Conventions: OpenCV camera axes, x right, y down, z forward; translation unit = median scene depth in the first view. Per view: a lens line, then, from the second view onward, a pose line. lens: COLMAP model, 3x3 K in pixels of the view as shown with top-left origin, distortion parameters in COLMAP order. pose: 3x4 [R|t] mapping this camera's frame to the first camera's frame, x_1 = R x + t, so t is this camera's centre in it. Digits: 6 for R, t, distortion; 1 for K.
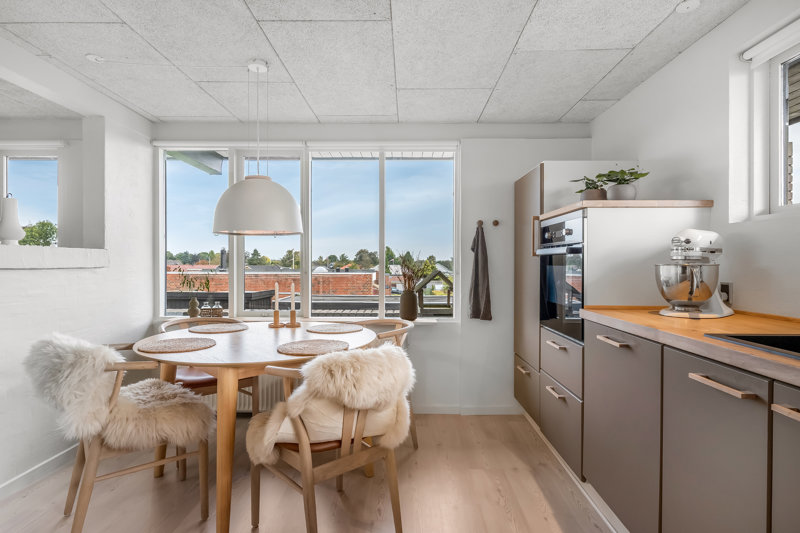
lens RADIAL K [[446.4, 0, 400.0], [0, 446.4, 266.5], [0, 0, 1]] dist [-0.000821, 0.000135]
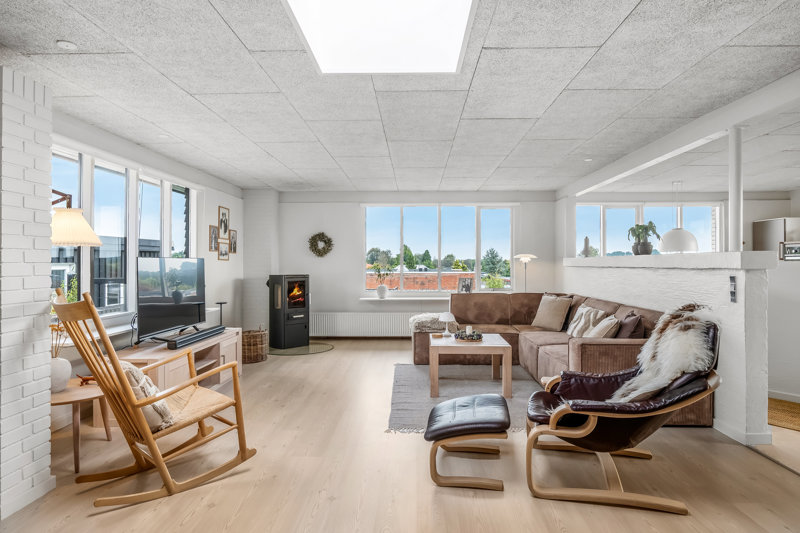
lens RADIAL K [[469.2, 0, 400.2], [0, 469.2, 260.0], [0, 0, 1]] dist [-0.002386, -0.000755]
pose [[0.999742, -0.007693, -0.021353, -1.482690], [0.007435, 0.999899, -0.012102, -0.012934], [0.021444, 0.011940, 0.999699, -1.316031]]
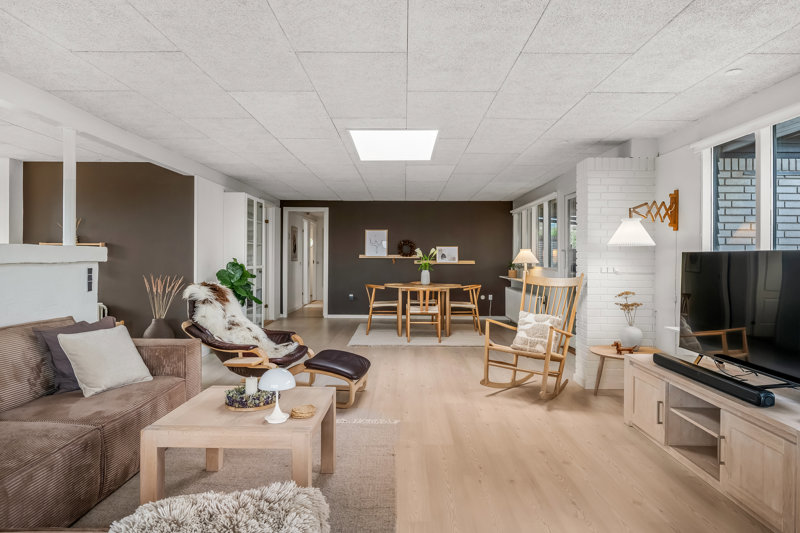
lens RADIAL K [[469.2, 0, 400.2], [0, 469.2, 260.0], [0, 0, 1]] dist [-0.002386, -0.000755]
pose [[-0.999924, -0.011797, -0.003463, -1.543220], [-0.011826, 0.999896, 0.008297, -0.024836], [0.003365, 0.008338, -0.999960, 1.031296]]
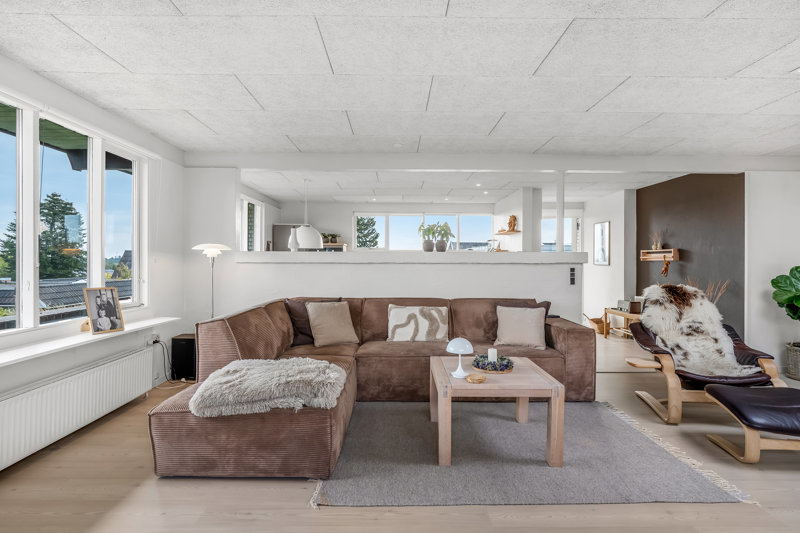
lens RADIAL K [[414.7, 0, 400.0], [0, 414.7, 266.5], [0, 0, 1]] dist [-0.002318, -0.000085]
pose [[-0.023127, -0.018709, 0.999557, -2.219562], [0.002346, 0.999821, 0.018768, -0.018418], [-0.999730, 0.002779, -0.023079, 0.455715]]
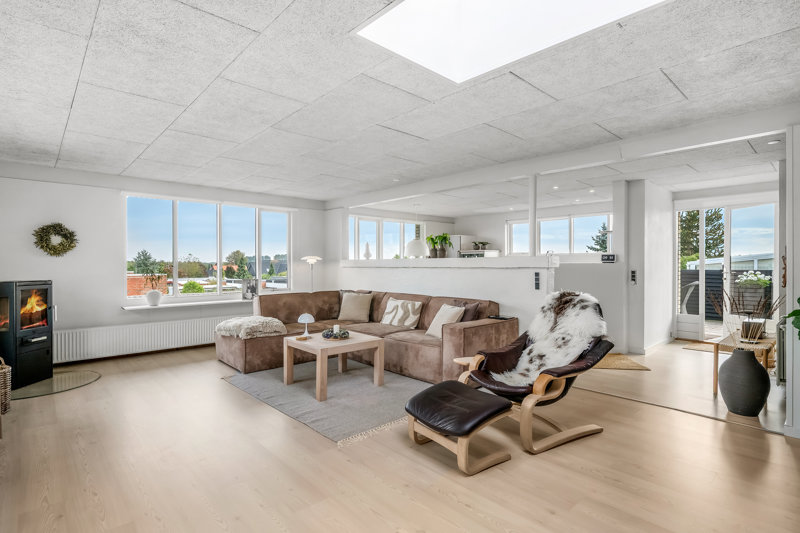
lens RADIAL K [[404.6, 0, 400.0], [0, 404.6, 266.5], [0, 0, 1]] dist [-0.002323, -0.000611]
pose [[0.727817, -0.010819, 0.685686, -2.071175], [0.009749, 0.999938, 0.005429, -0.016524], [-0.685702, 0.002733, 0.727878, -0.918439]]
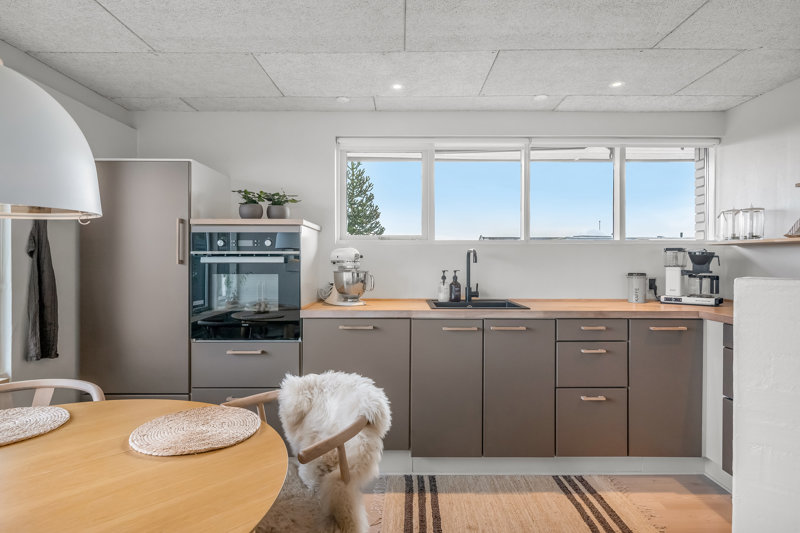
lens RADIAL K [[441.4, 0, 400.0], [0, 441.4, 266.5], [0, 0, 1]] dist [-0.002983, -0.000793]
pose [[-0.030470, -0.018059, 0.999373, -0.559307], [0.000272, 0.999837, 0.018076, -0.034356], [-0.999536, 0.000822, -0.030460, 0.575562]]
